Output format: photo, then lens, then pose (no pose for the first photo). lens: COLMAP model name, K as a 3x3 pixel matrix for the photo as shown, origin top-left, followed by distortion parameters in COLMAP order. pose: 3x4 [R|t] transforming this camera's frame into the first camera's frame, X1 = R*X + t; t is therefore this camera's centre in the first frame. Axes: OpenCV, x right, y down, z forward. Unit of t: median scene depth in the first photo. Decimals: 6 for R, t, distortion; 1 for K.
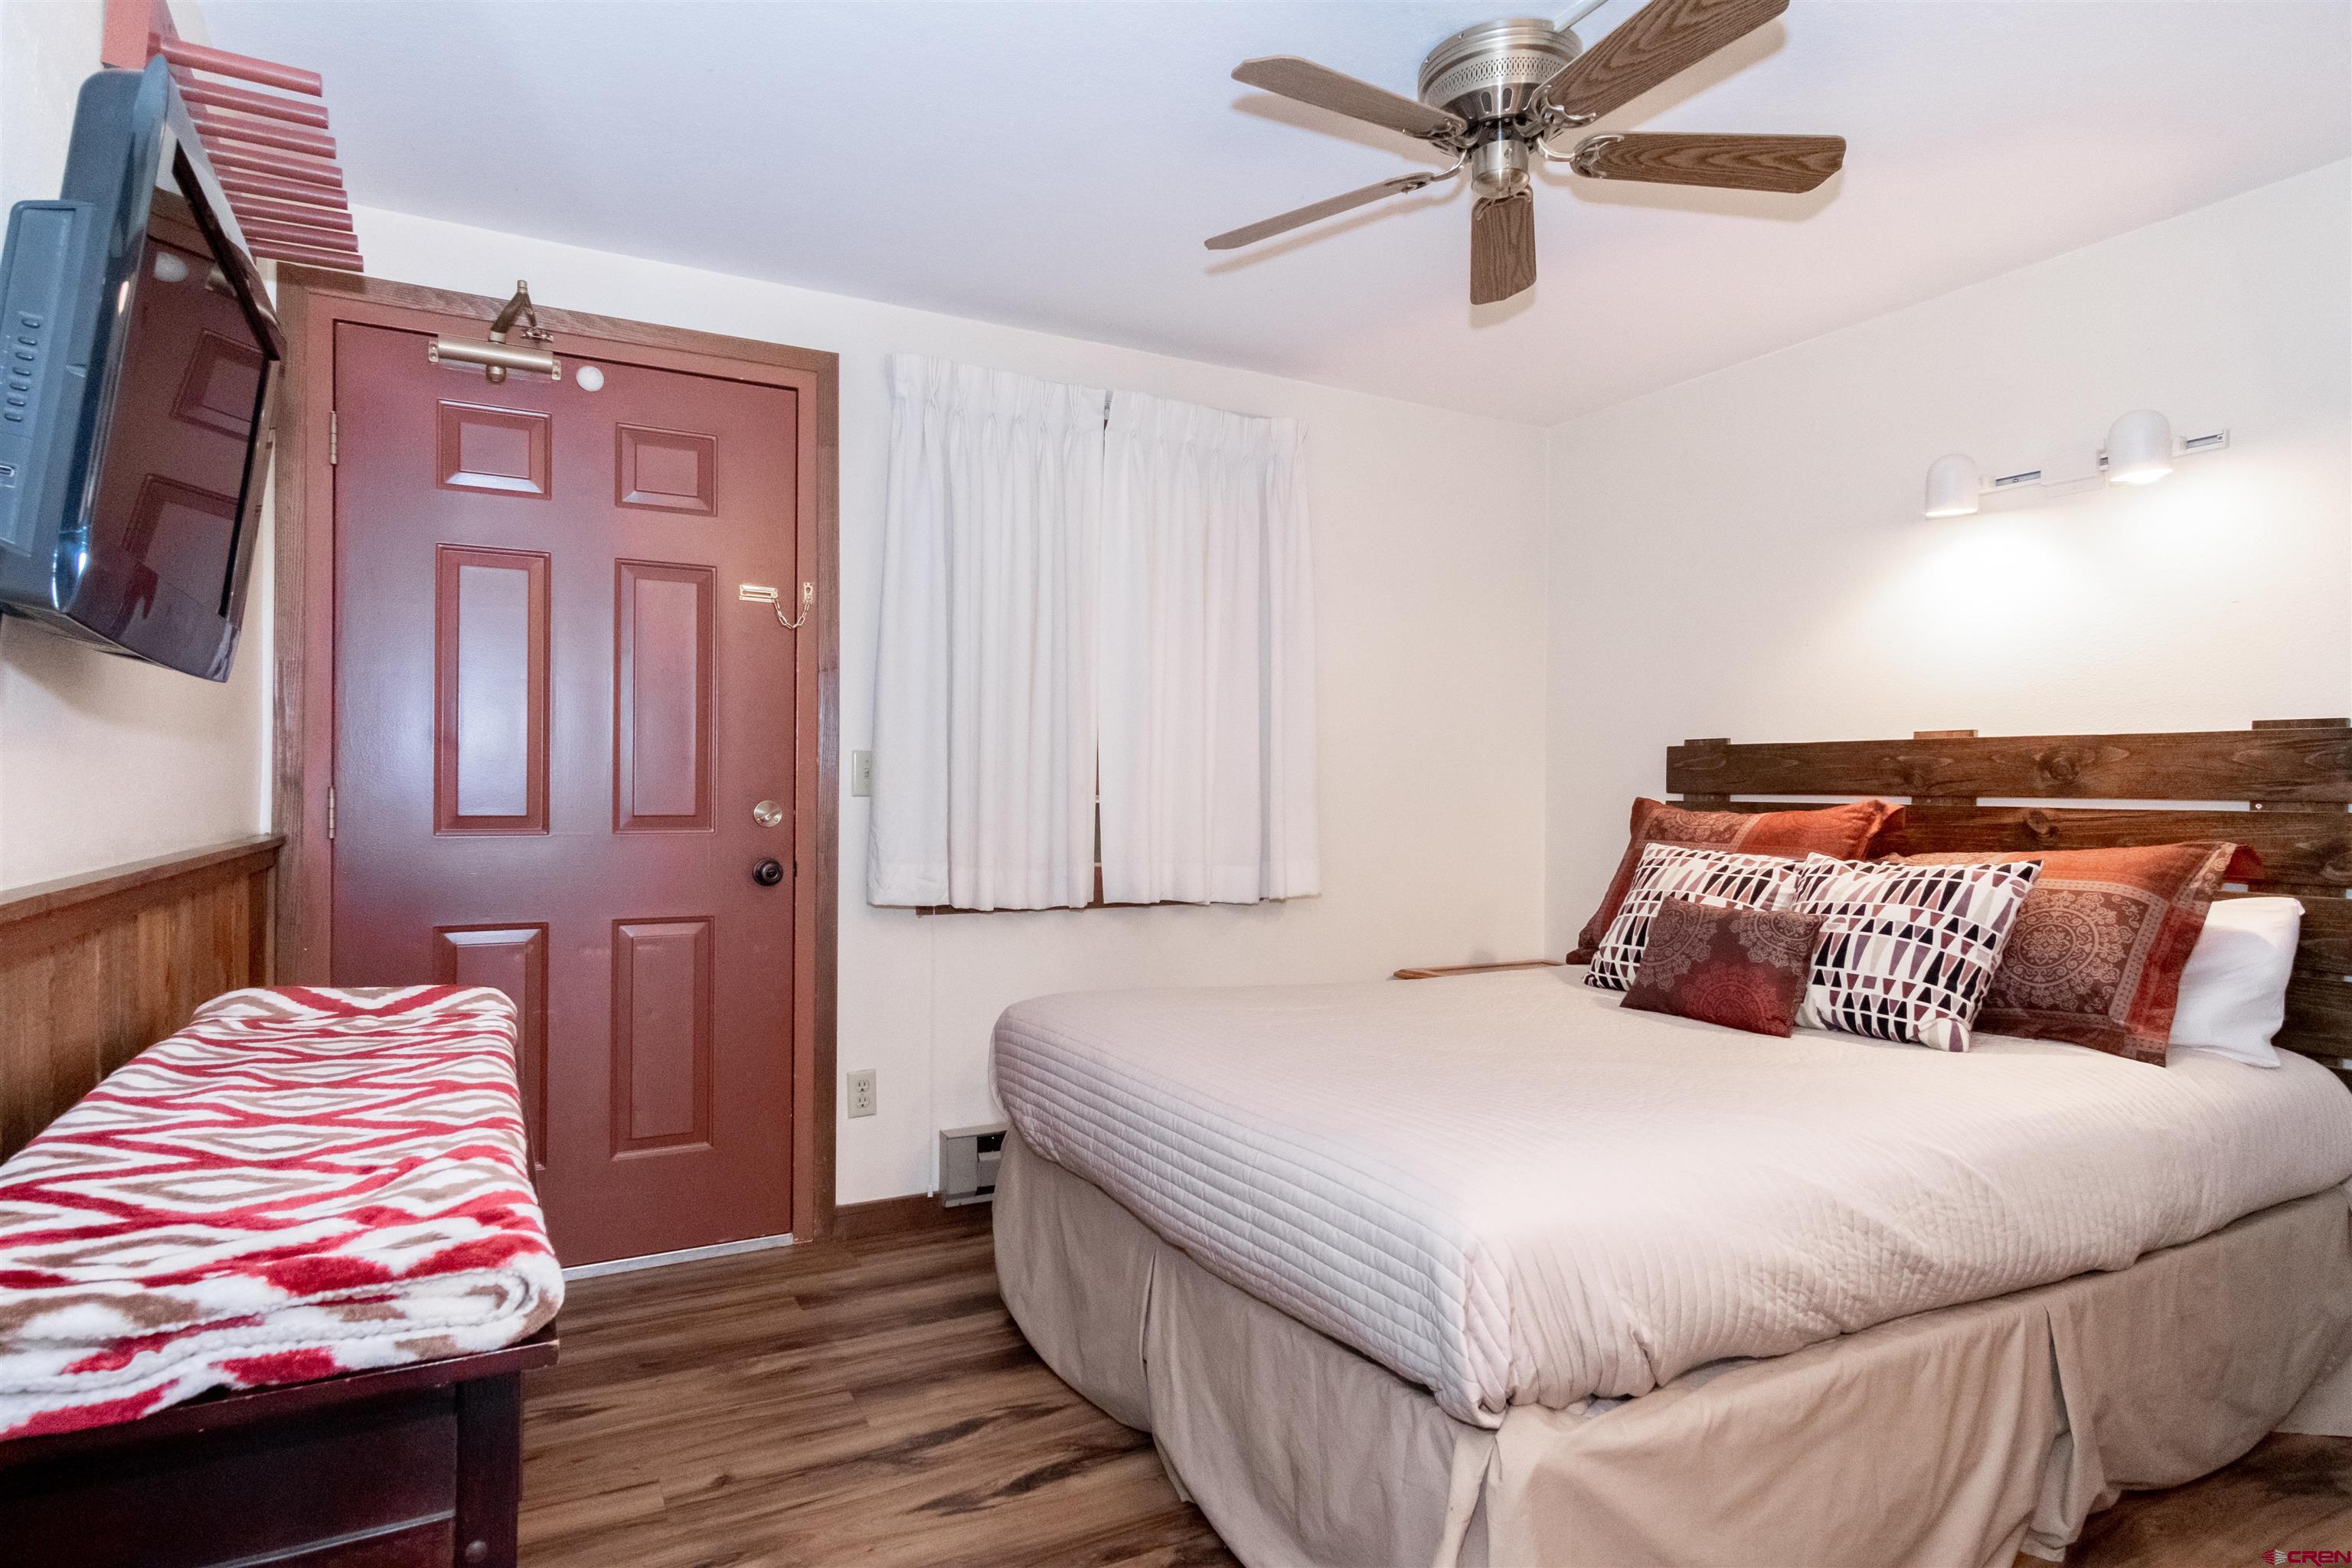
lens RADIAL K [[1312.3, 0, 1141.2], [0, 1312.3, 773.6], [0, 0, 1]] dist [0.035910, 0.001531]
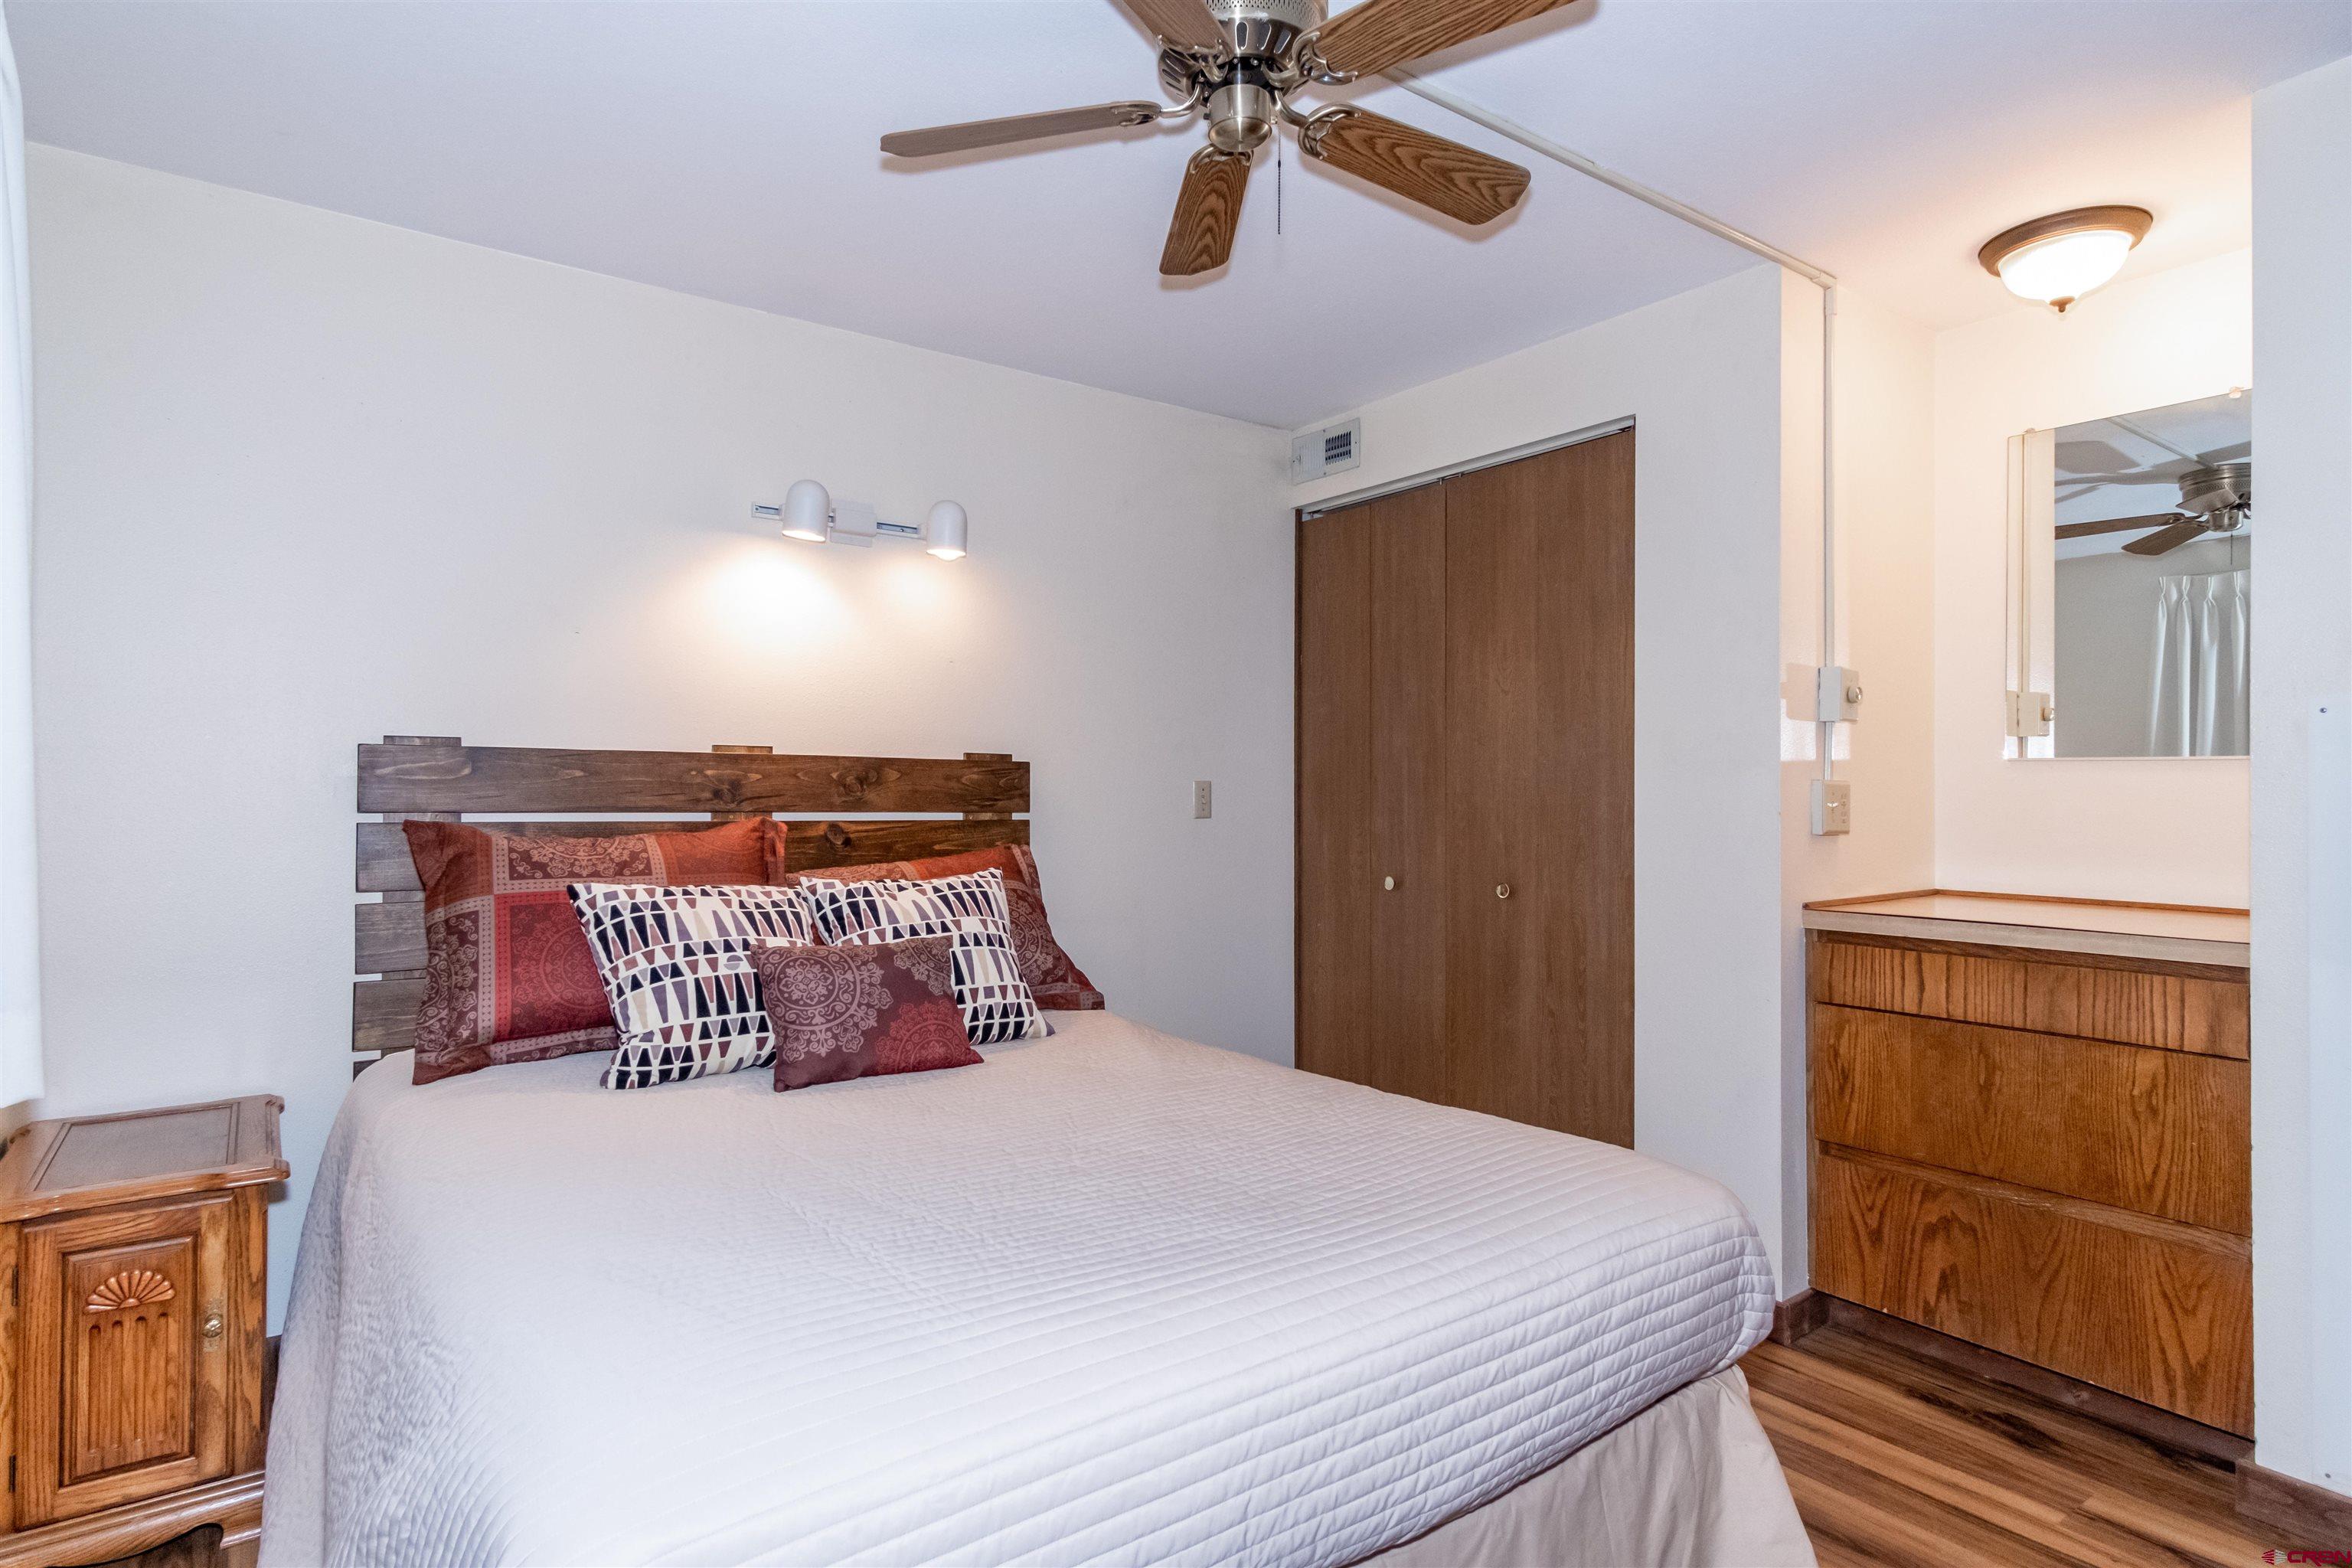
lens RADIAL K [[1312.3, 0, 1141.2], [0, 1312.3, 773.6], [0, 0, 1]] dist [0.035910, 0.001531]
pose [[-0.163777, 0.006412, 0.986477, -0.444227], [-0.019634, 0.999760, -0.009758, -0.008096], [-0.986302, -0.020966, -0.163612, 0.927196]]
